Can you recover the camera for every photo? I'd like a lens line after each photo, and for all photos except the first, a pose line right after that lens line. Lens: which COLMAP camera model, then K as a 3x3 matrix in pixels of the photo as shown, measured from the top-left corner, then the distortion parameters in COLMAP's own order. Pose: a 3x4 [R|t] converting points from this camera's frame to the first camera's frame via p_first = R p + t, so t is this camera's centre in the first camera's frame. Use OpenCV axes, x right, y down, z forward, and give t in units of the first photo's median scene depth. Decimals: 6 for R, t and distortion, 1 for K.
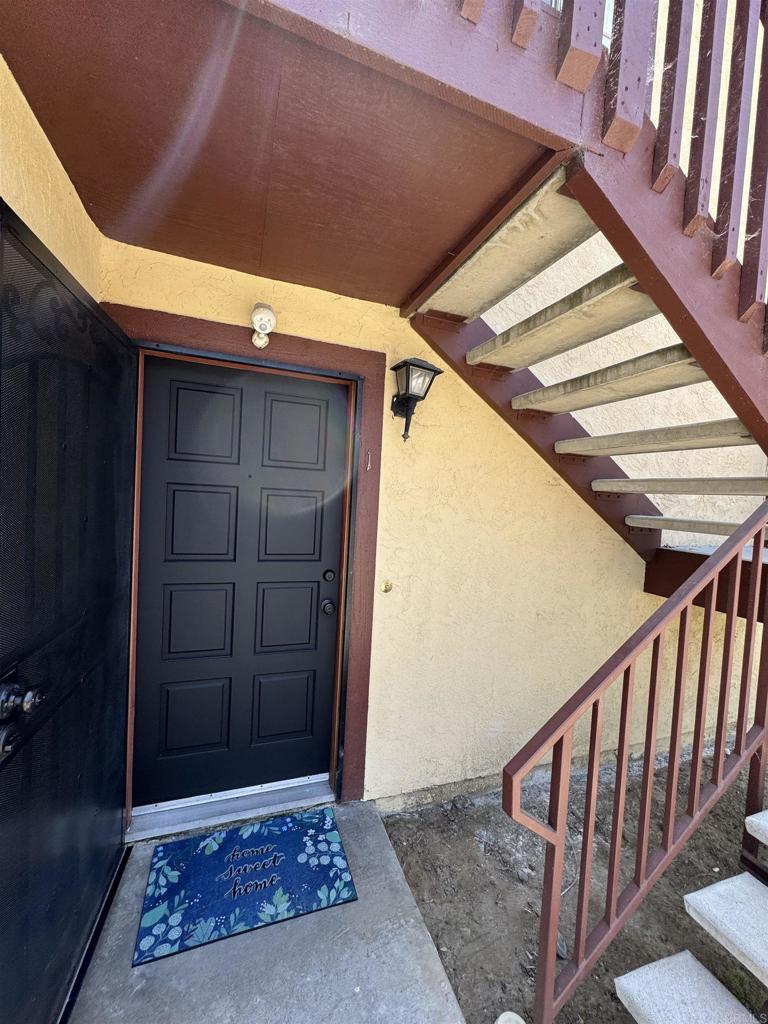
lens RADIAL K [[405.1, 0, 386.8], [0, 405.1, 513.6], [0, 0, 1]] dist [-0.001496, -0.000073]
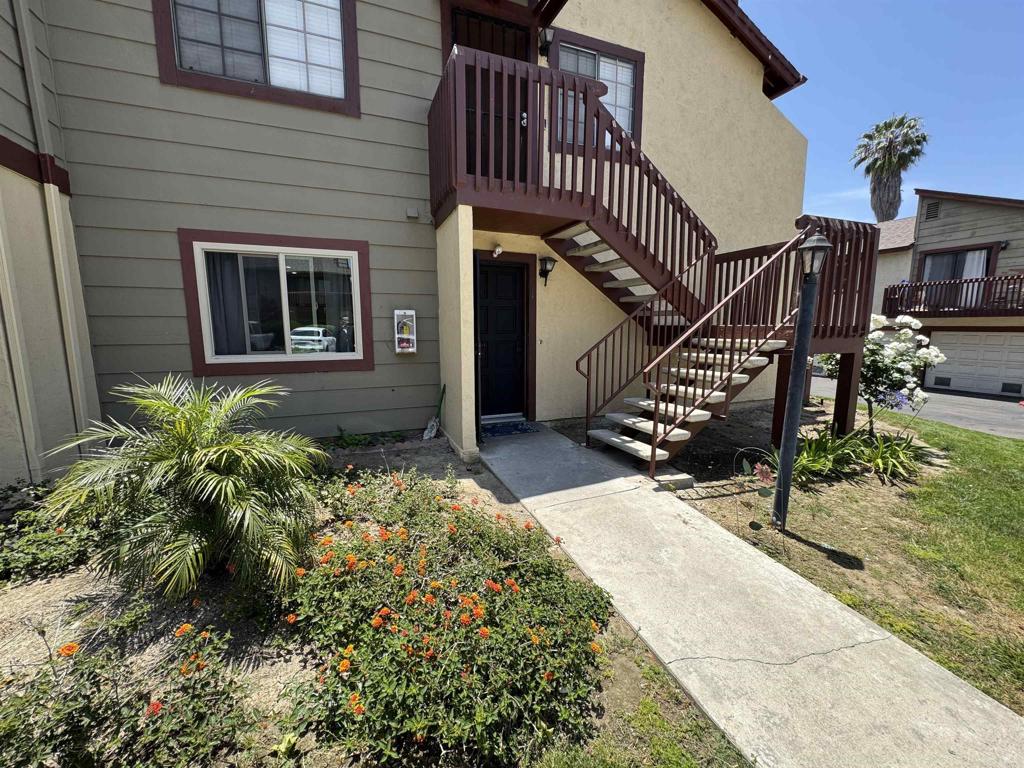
lens RADIAL K [[405.1, 0, 510.1], [0, 405.1, 382.3], [0, 0, 1]] dist [-0.001496, -0.000073]
pose [[0.998065, -0.058372, 0.021413, -0.282594], [0.055857, 0.993054, 0.103555, 0.161113], [-0.027309, -0.102159, 0.994393, -1.748136]]
